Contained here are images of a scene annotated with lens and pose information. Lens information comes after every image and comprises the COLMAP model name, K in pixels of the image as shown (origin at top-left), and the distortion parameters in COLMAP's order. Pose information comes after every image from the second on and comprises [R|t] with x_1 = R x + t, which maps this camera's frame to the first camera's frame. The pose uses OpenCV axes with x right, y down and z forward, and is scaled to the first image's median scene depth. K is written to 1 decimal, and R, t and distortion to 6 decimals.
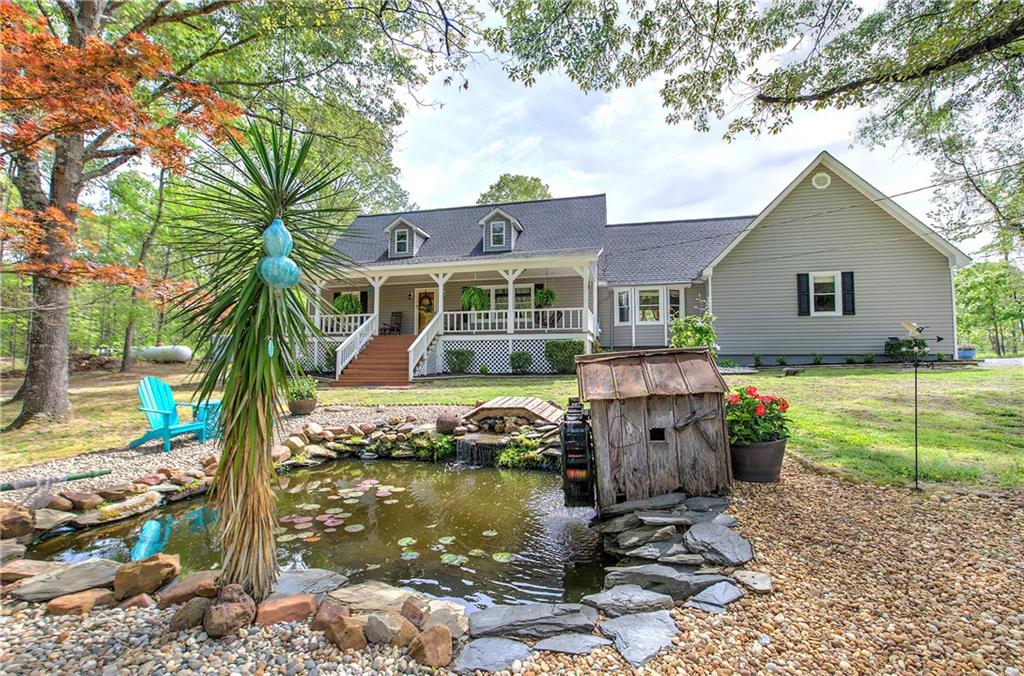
lens RADIAL K [[456.2, 0, 504.9], [0, 456.2, 338.6], [0, 0, 1]] dist [-0.005441, 0.001285]
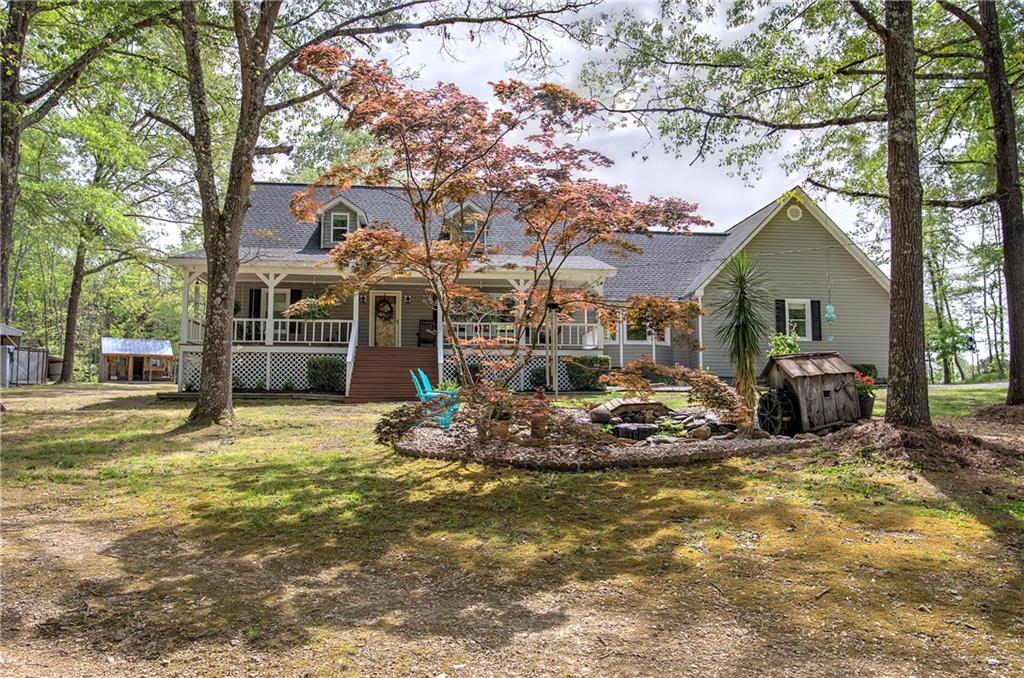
lens RADIAL K [[752.3, 0, 508.6], [0, 752.3, 334.4], [0, 0, 1]] dist [0.007555, 0.000372]
pose [[0.937076, 0.036641, 0.347196, -0.543279], [-0.020570, 0.998544, -0.049862, 0.037070], [-0.348518, 0.039582, 0.936466, -0.411380]]
